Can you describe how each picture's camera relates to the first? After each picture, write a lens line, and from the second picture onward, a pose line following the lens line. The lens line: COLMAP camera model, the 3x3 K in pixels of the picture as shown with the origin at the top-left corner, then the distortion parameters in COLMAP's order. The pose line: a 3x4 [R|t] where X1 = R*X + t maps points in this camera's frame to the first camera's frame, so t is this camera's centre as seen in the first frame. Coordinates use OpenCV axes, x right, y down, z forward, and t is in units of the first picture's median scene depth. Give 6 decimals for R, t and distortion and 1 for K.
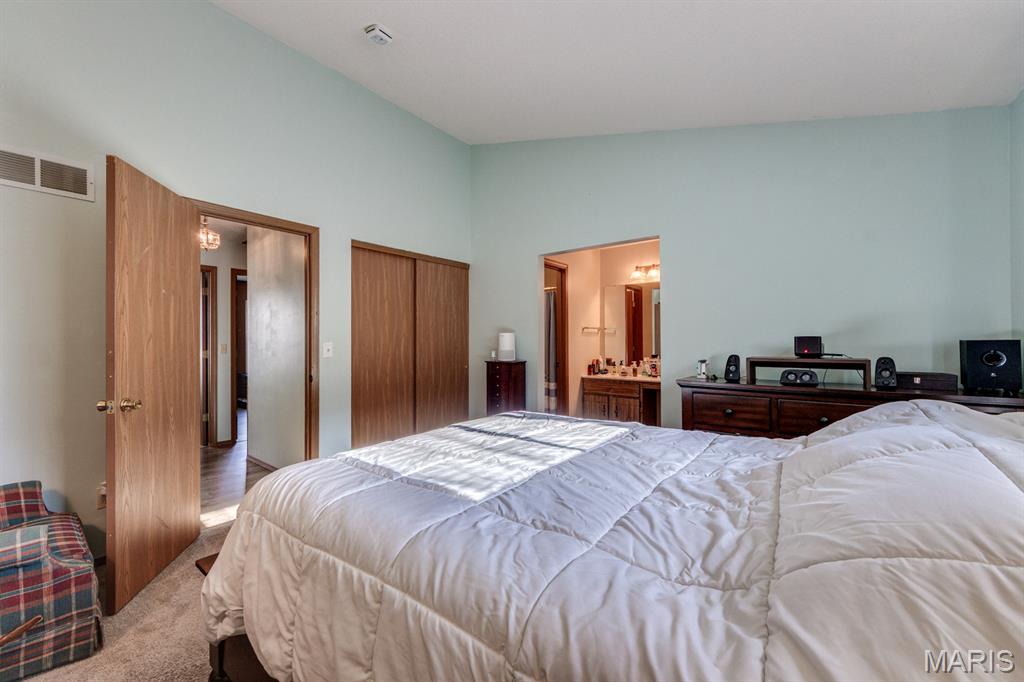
lens RADIAL K [[392.2, 0, 500.5], [0, 392.2, 343.5], [0, 0, 1]] dist [-0.002812, 0.000021]
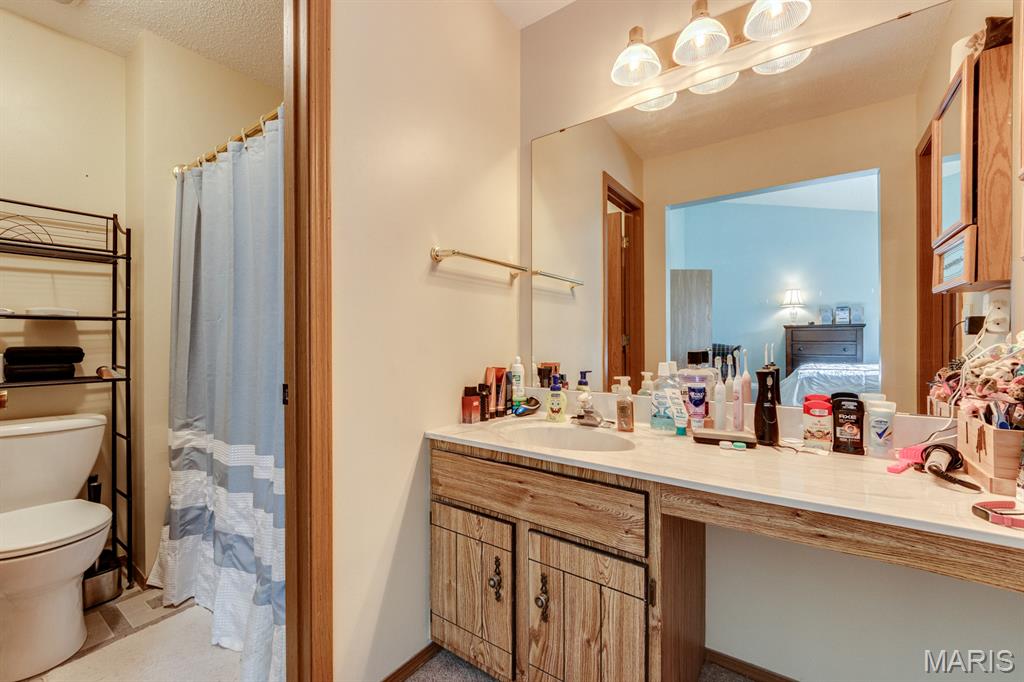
lens RADIAL K [[422.5, 0, 512.0], [0, 422.5, 341.0], [0, 0, 1]] dist [-0.012945, -0.000074]
pose [[0.998012, 0.002793, 0.062956, 0.239251], [-0.002292, 0.999965, -0.008026, 0.023432], [-0.062976, 0.007865, 0.997984, 0.693383]]
